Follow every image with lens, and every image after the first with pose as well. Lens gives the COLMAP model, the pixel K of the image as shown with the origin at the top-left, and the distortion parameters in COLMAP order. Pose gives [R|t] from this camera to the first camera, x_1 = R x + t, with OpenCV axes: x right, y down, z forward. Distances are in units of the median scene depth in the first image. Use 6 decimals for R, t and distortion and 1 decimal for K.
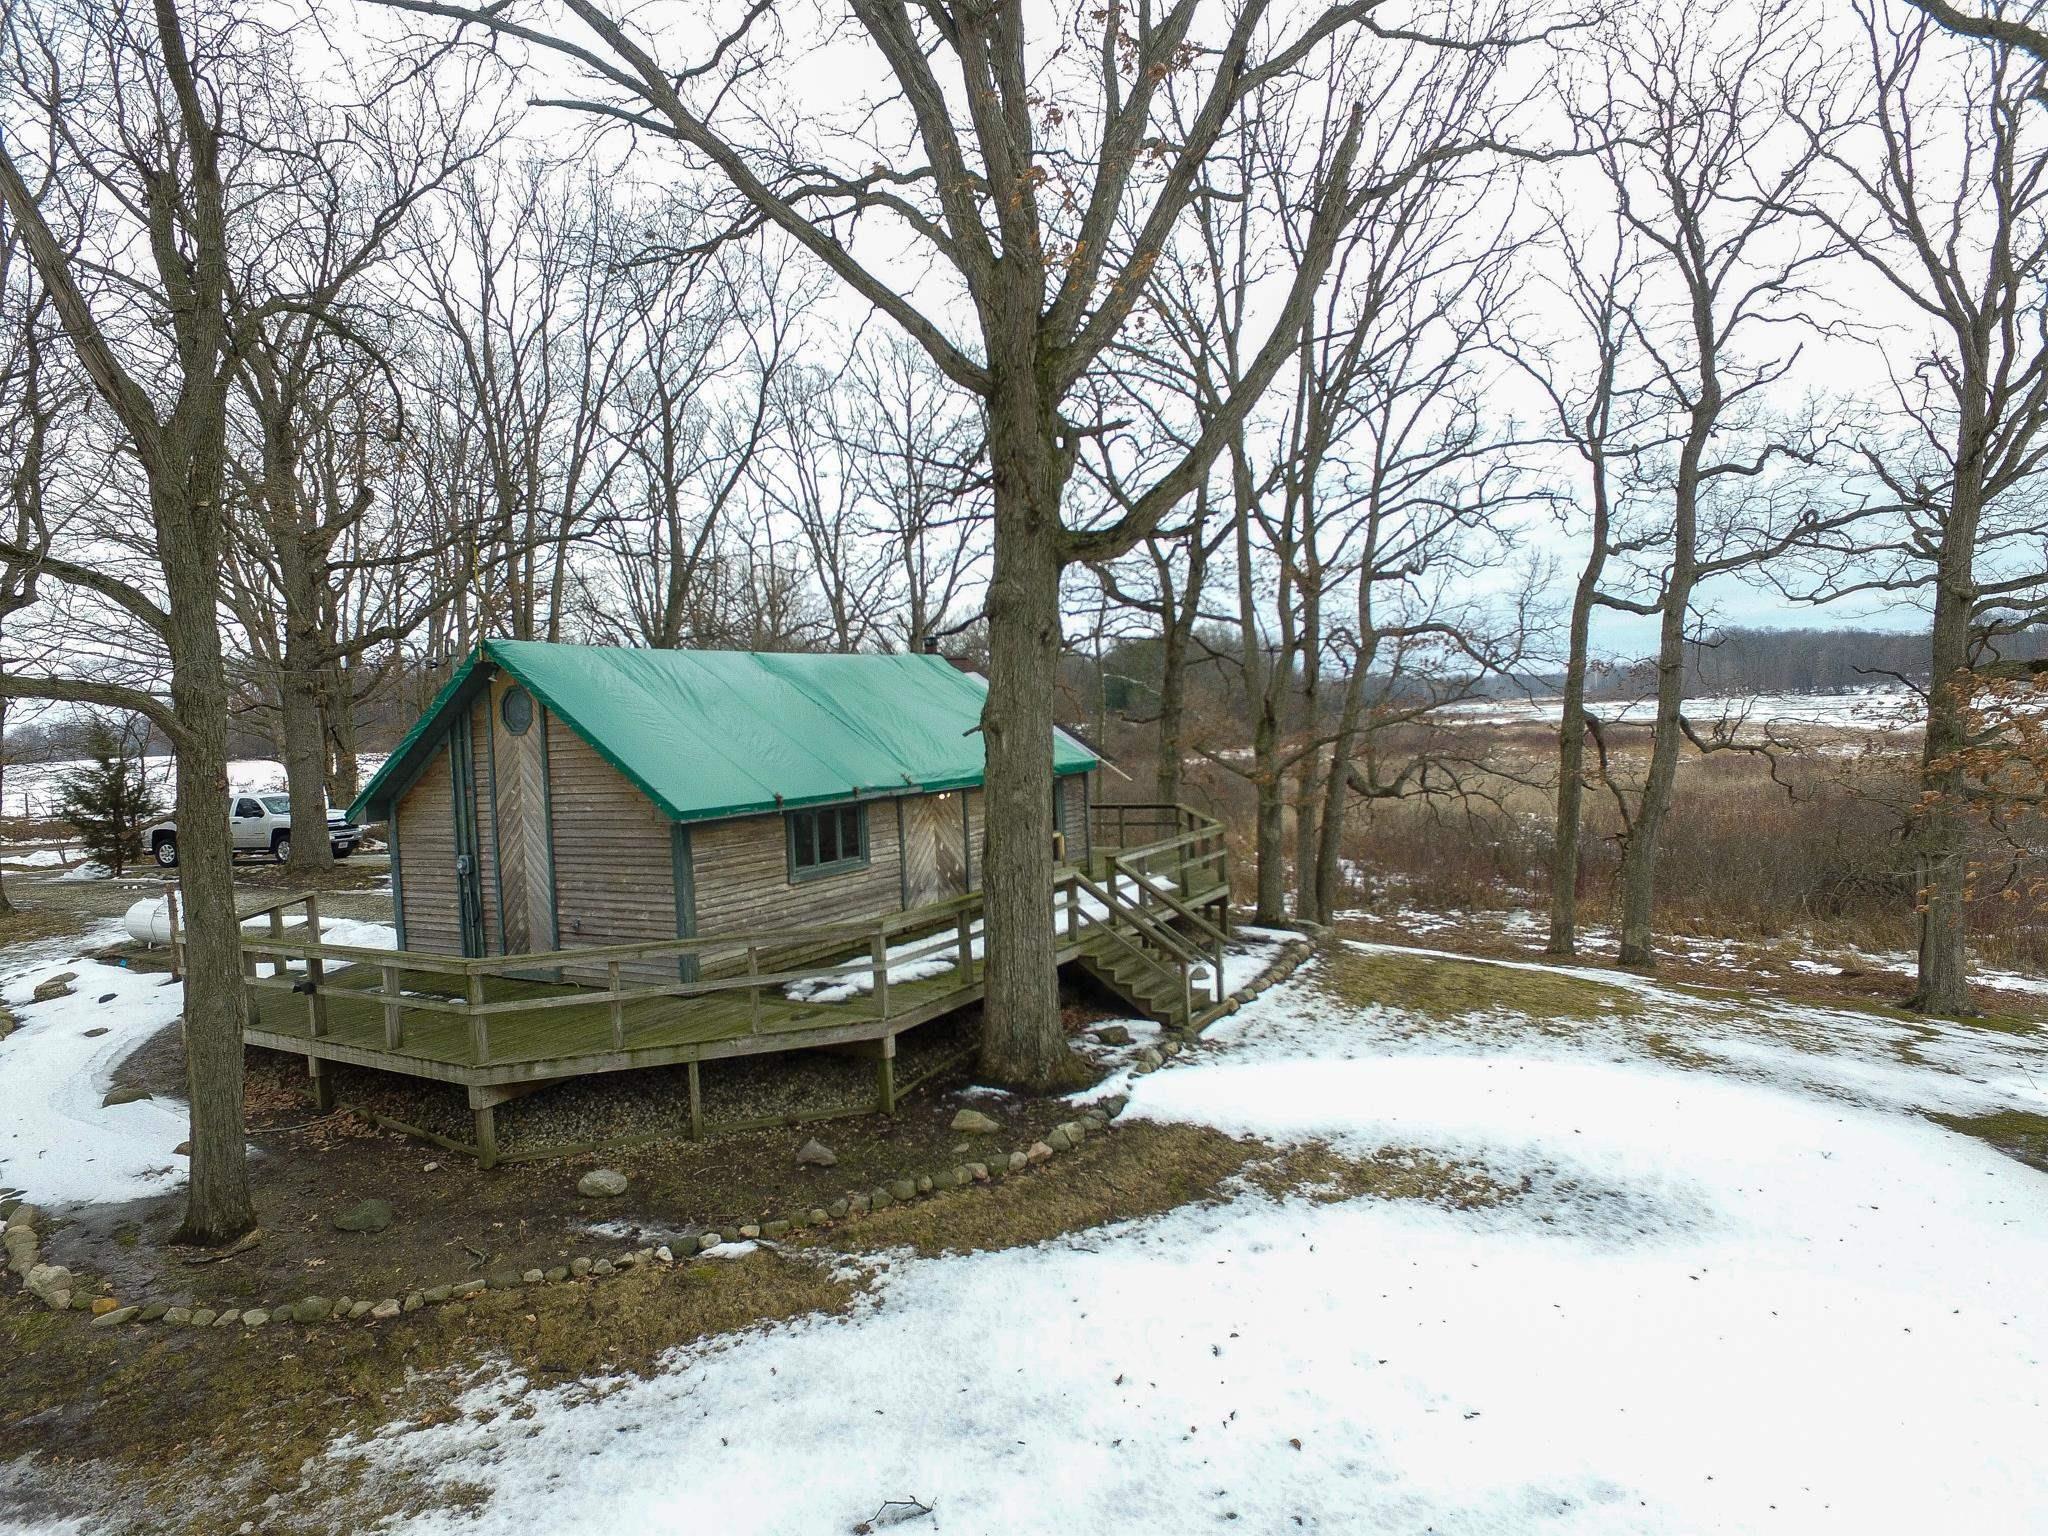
lens RADIAL K [[1179.5, 0, 1035.2], [0, 1179.5, 778.5], [0, 0, 1]] dist [-0.008482, 0.011916]
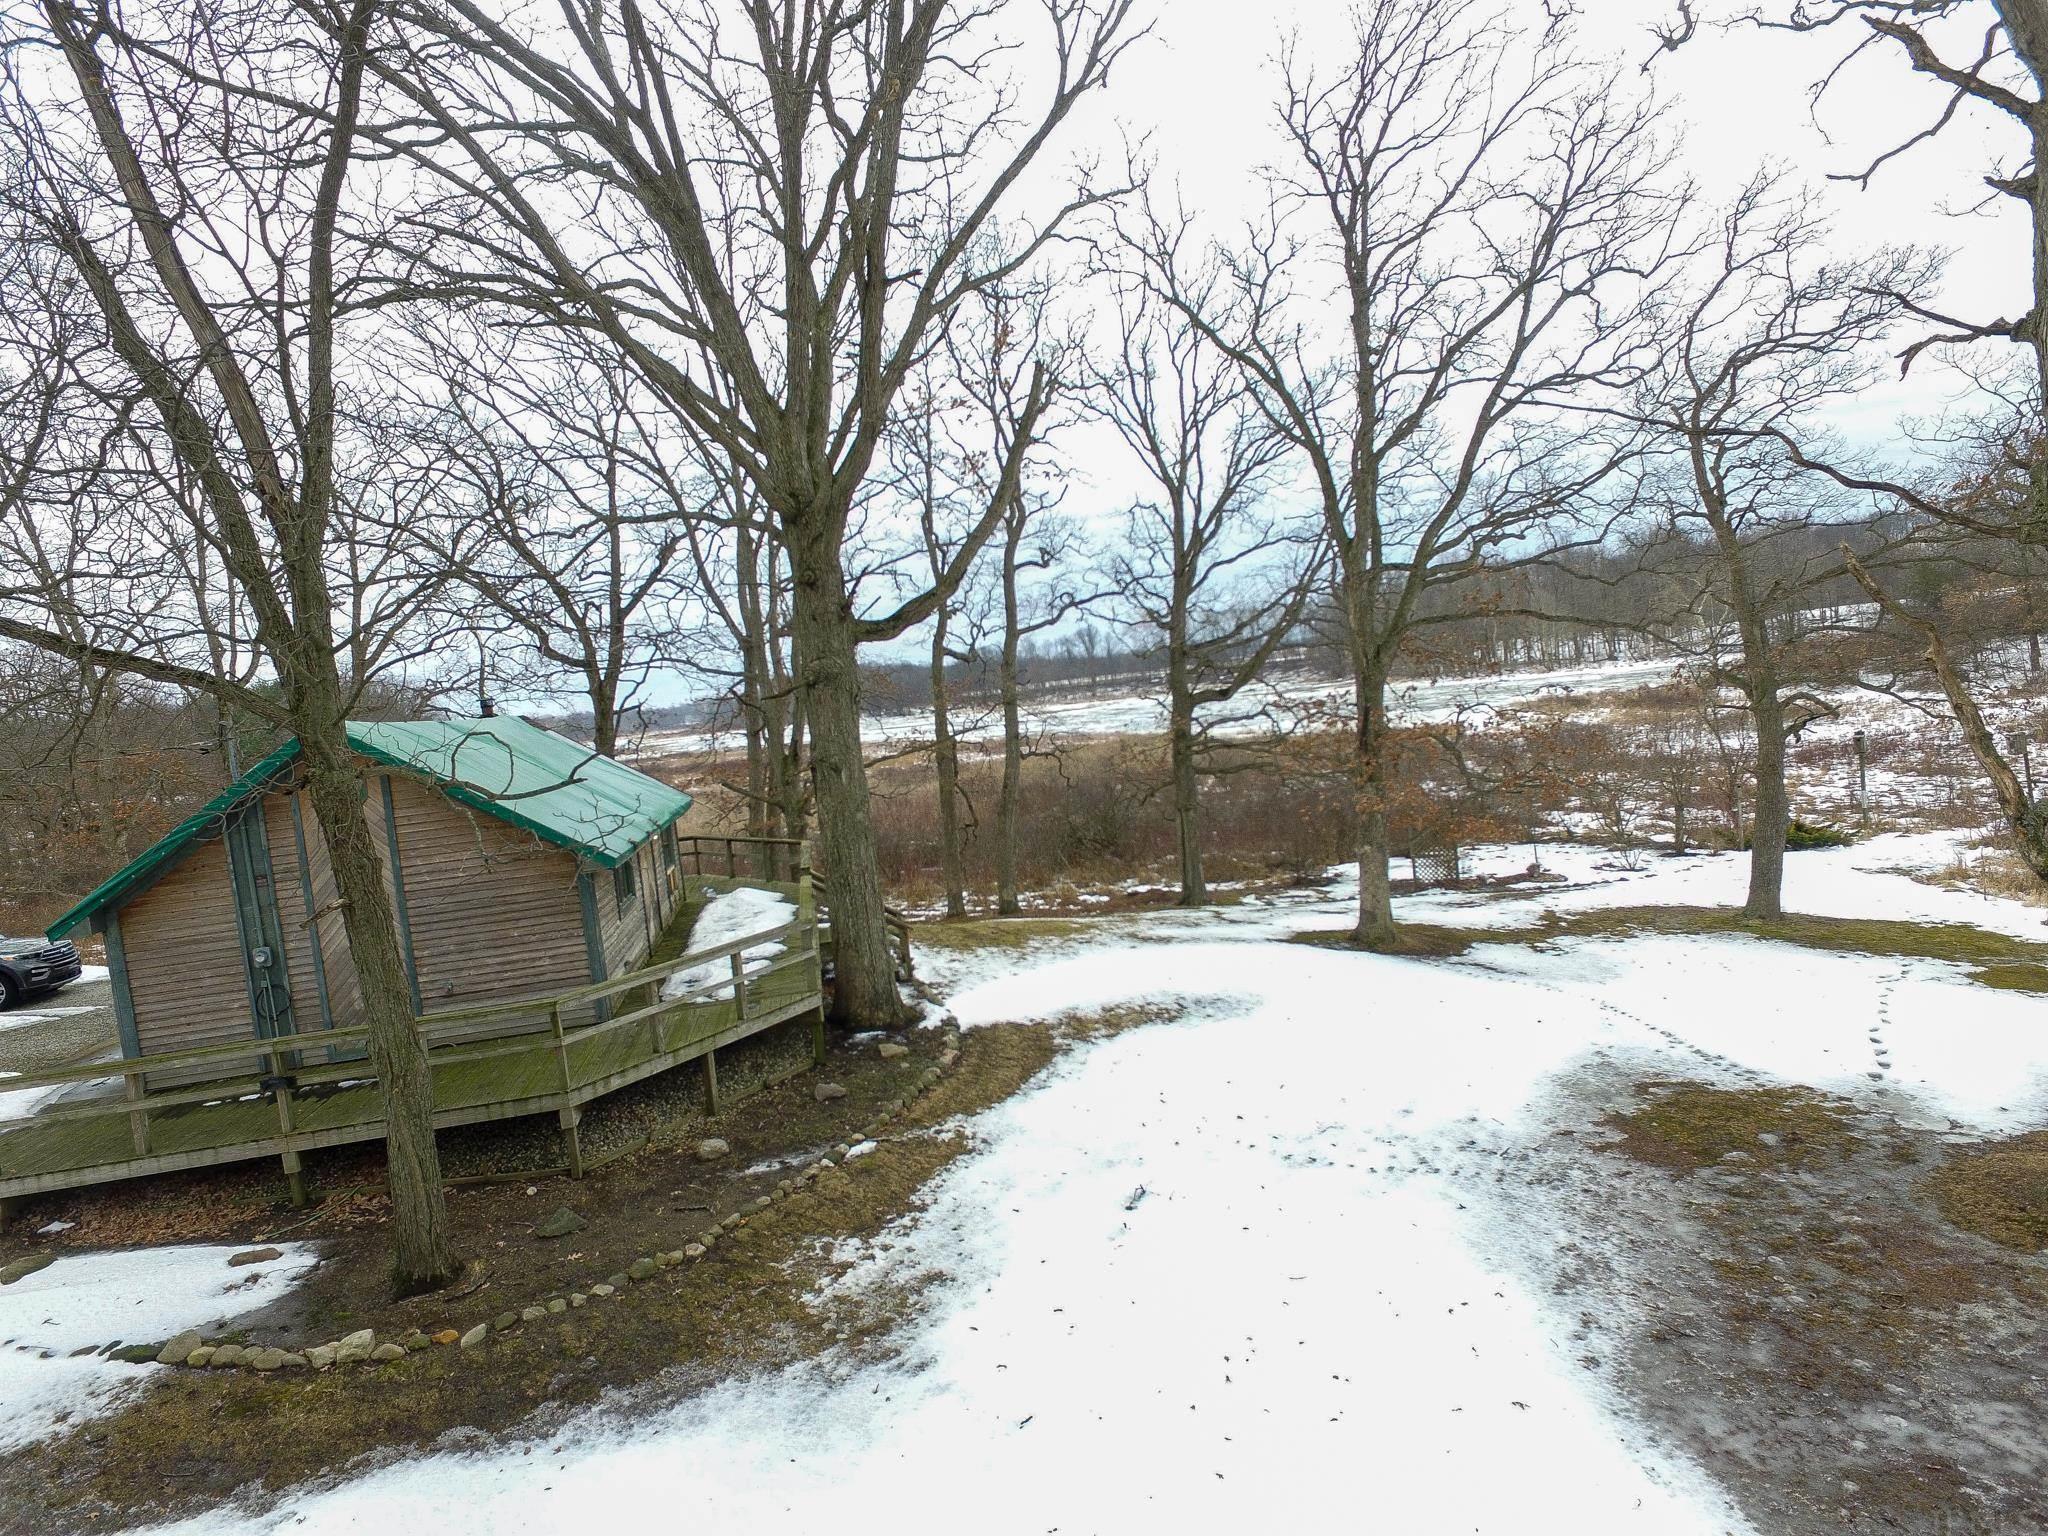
lens RADIAL K [[1179.5, 0, 1026.0], [0, 1179.5, 762.1], [0, 0, 1]] dist [-0.008482, 0.011916]
pose [[0.751670, -0.071610, 0.655641, -1.046067], [0.103121, 0.994623, -0.009591, -0.018154], [-0.651428, 0.074820, 0.755012, -0.212003]]
